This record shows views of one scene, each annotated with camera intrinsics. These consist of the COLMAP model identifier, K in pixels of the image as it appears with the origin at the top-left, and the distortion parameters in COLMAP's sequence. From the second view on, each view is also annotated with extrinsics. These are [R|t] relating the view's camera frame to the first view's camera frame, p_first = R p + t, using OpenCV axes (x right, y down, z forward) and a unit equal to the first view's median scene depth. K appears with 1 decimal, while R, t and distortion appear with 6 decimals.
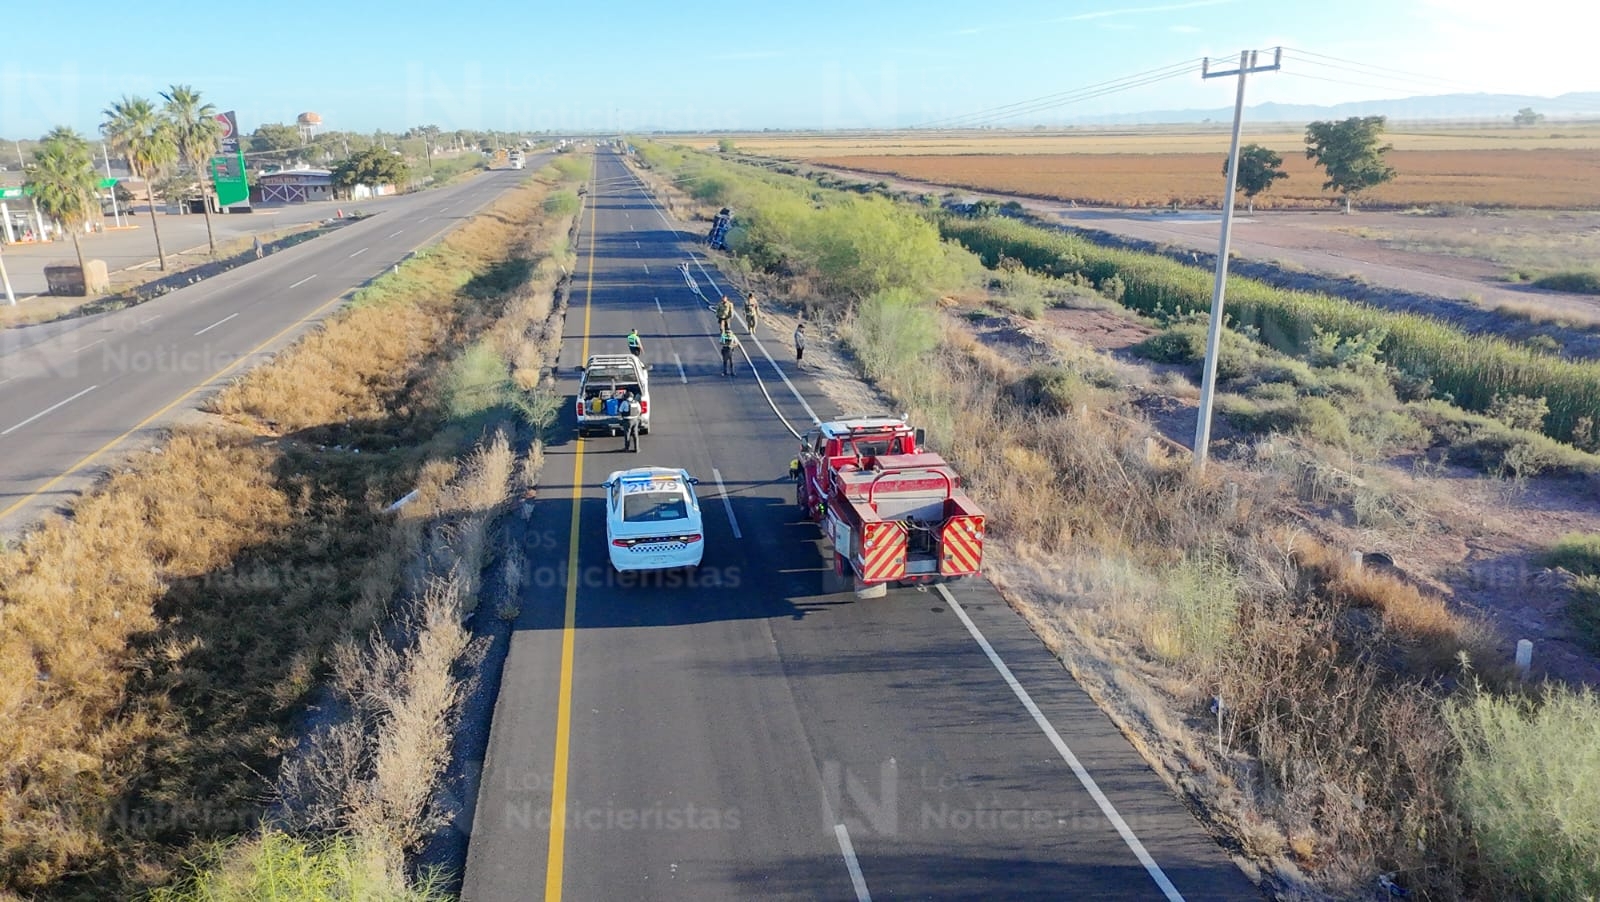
lens RADIAL K [[1010.1, 0, 810.6], [0, 1010.1, 459.1], [0, 0, 1]] dist [0.006505, -0.002020]
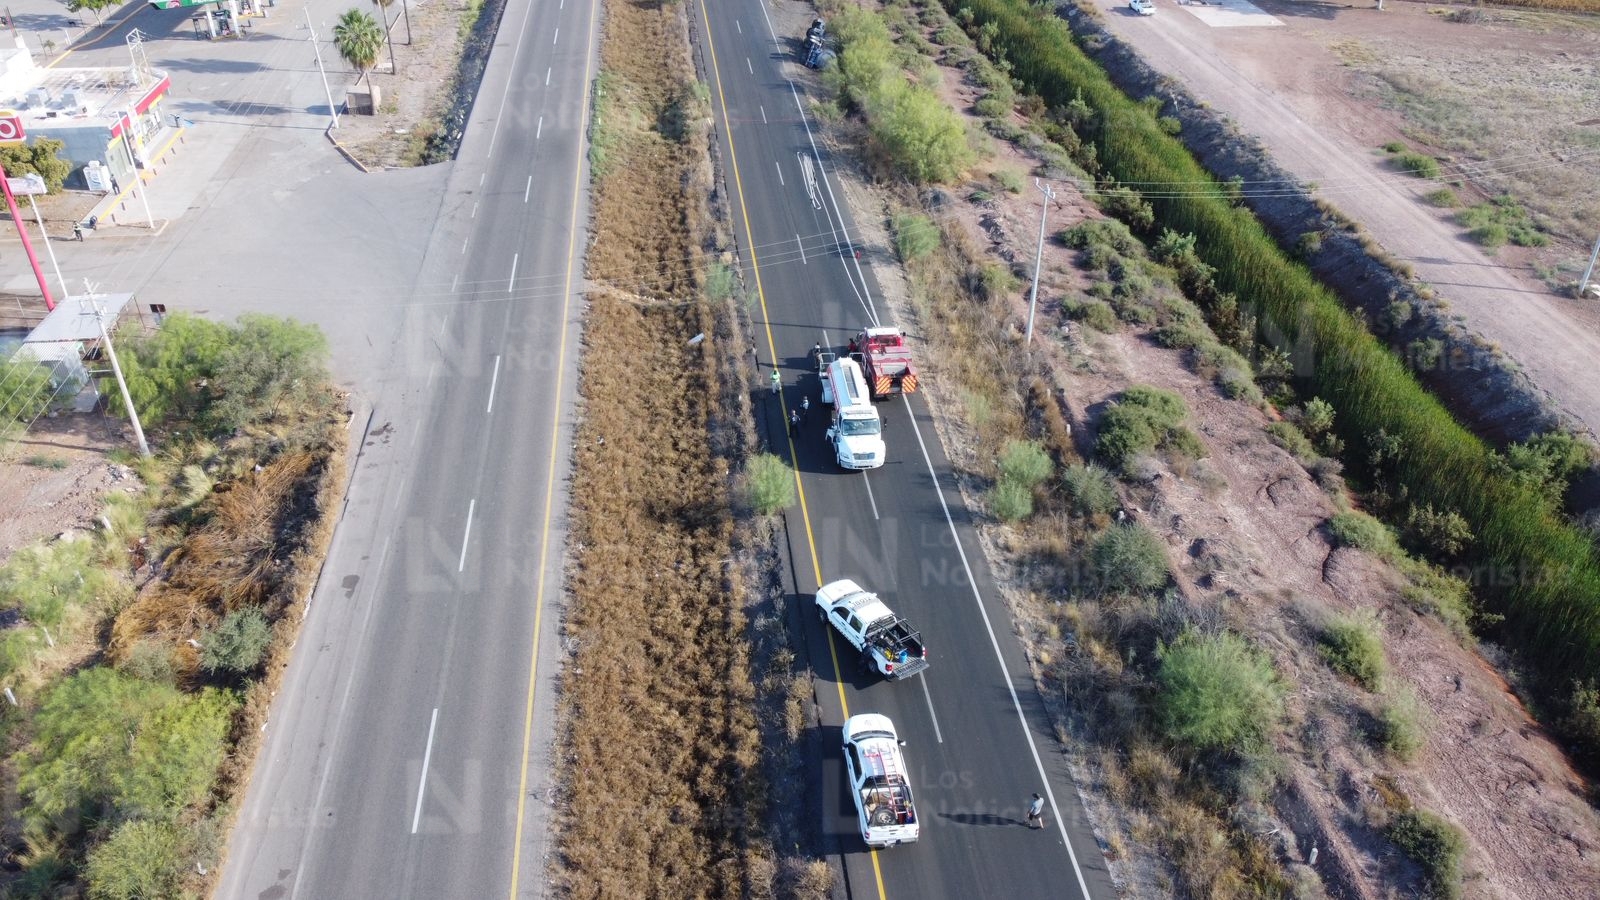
lens RADIAL K [[1215.9, 0, 800.0], [0, 1215.9, 450.0], [0, 0, 1]] dist [-0.004598, -0.003168]
pose [[0.996727, 0.055915, -0.058390, 0.009432], [-0.038045, 0.961689, 0.271492, -0.148073], [0.071334, -0.268382, 0.960668, -0.548830]]
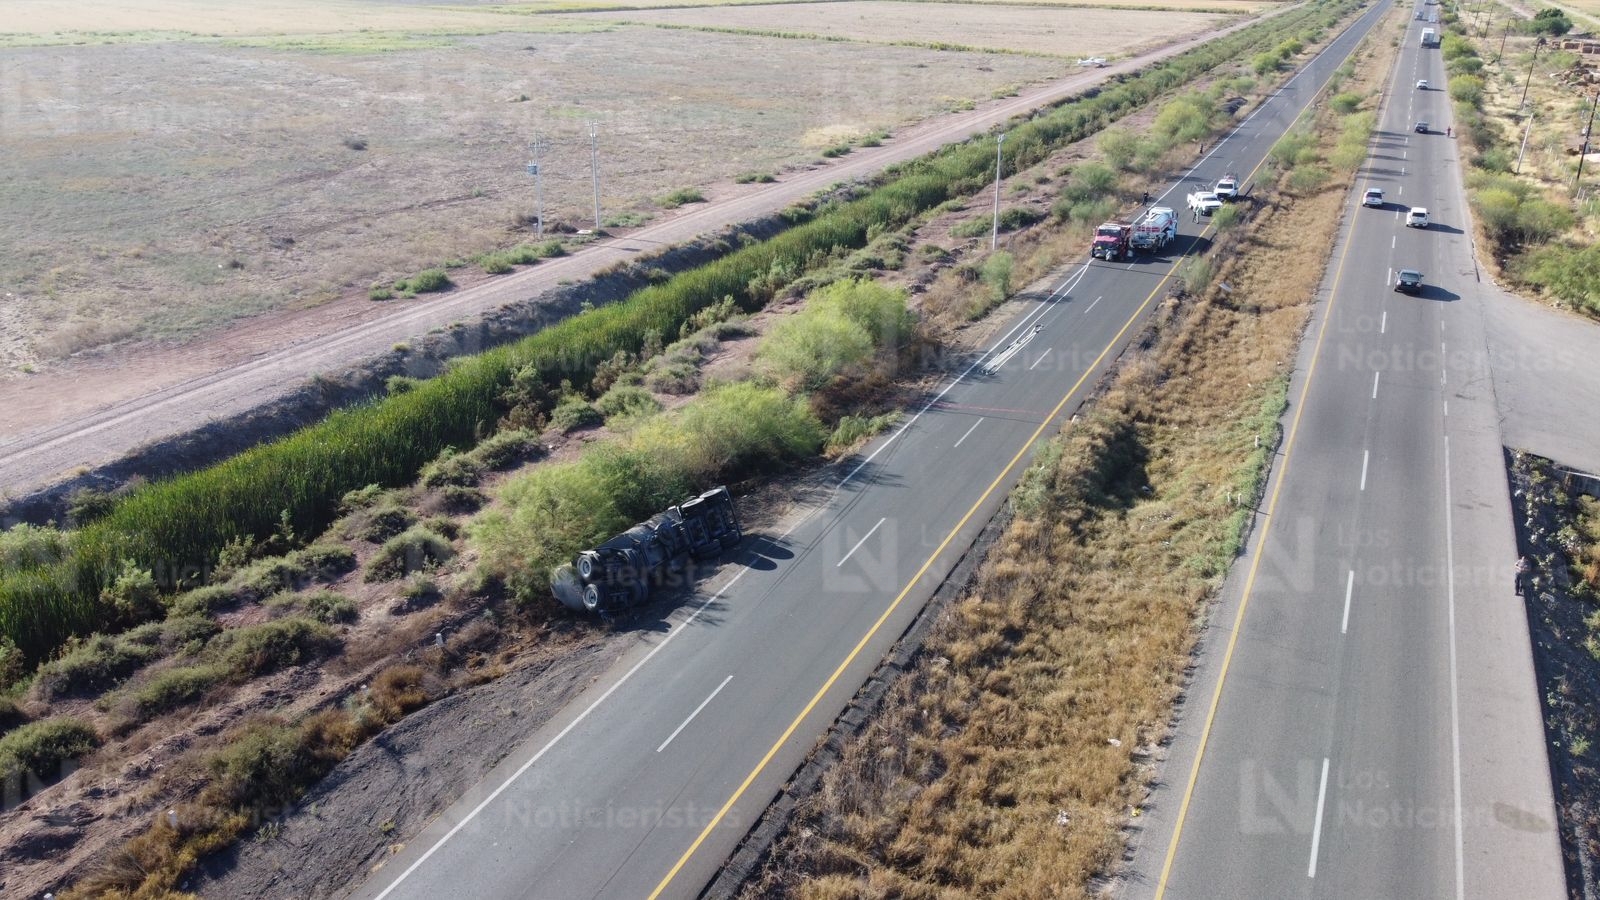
lens RADIAL K [[1215.9, 0, 800.0], [0, 1215.9, 450.0], [0, 0, 1]] dist [-0.004598, -0.003168]
pose [[-0.799797, -0.207199, 0.563377, -0.466734], [0.201095, 0.791820, 0.576700, -0.591198], [-0.565585, 0.574535, -0.591628, 1.263059]]
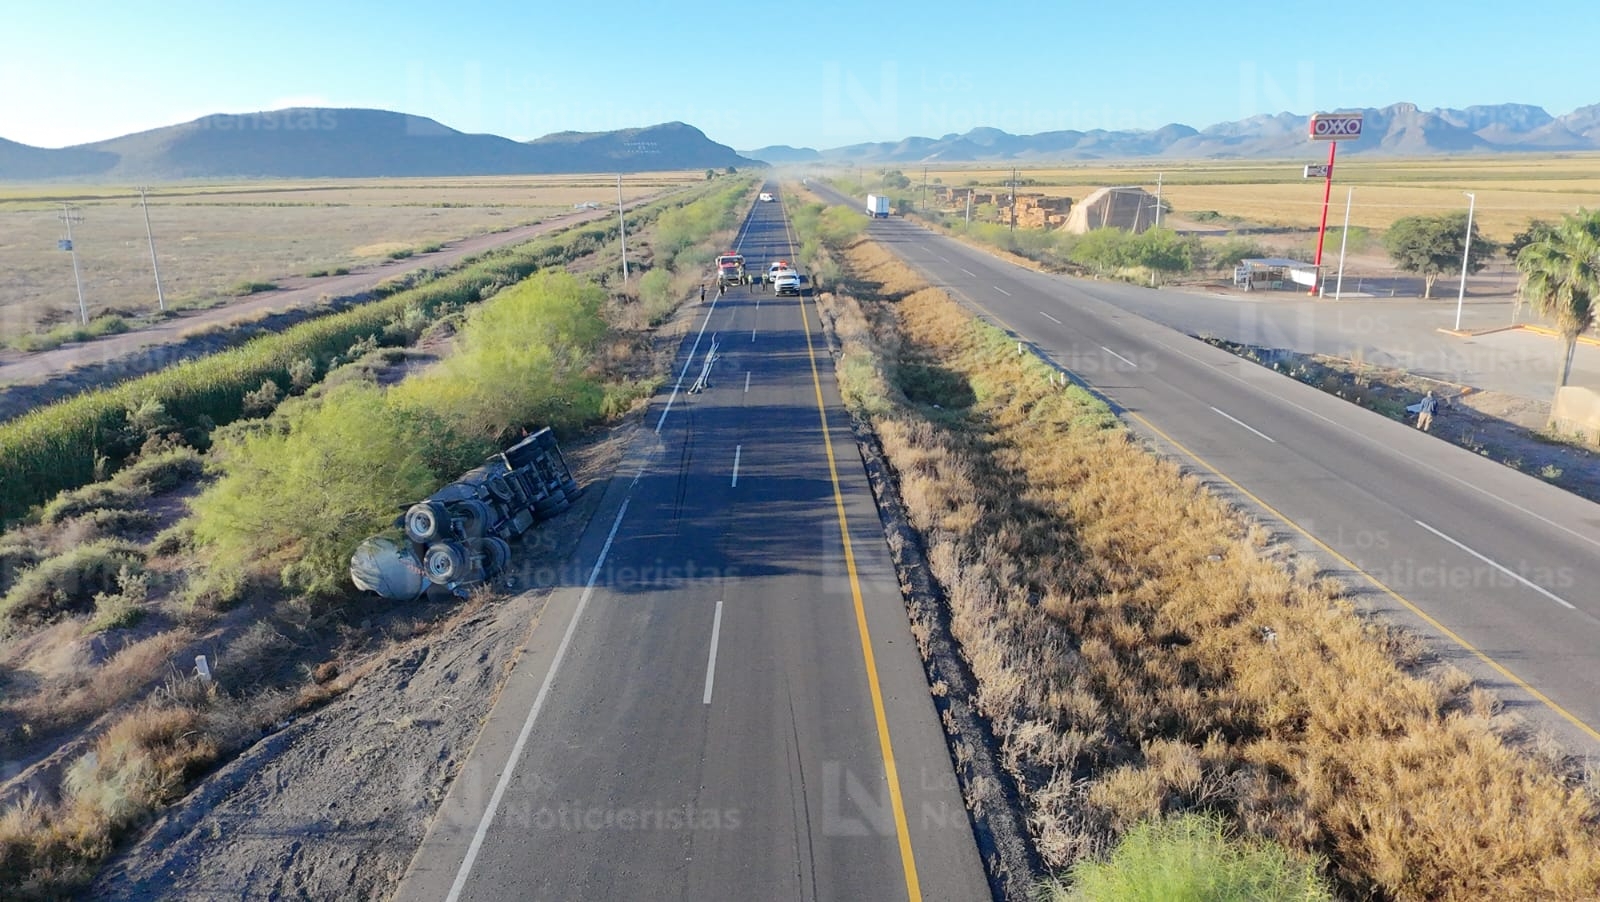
lens RADIAL K [[1010.1, 0, 810.6], [0, 1010.1, 459.1], [0, 0, 1]] dist [0.006505, -0.002020]
pose [[-0.986549, -0.016414, 0.162638, -0.254270], [0.078220, 0.826239, 0.557863, -0.427983], [-0.143535, 0.563080, -0.813842, 1.245297]]
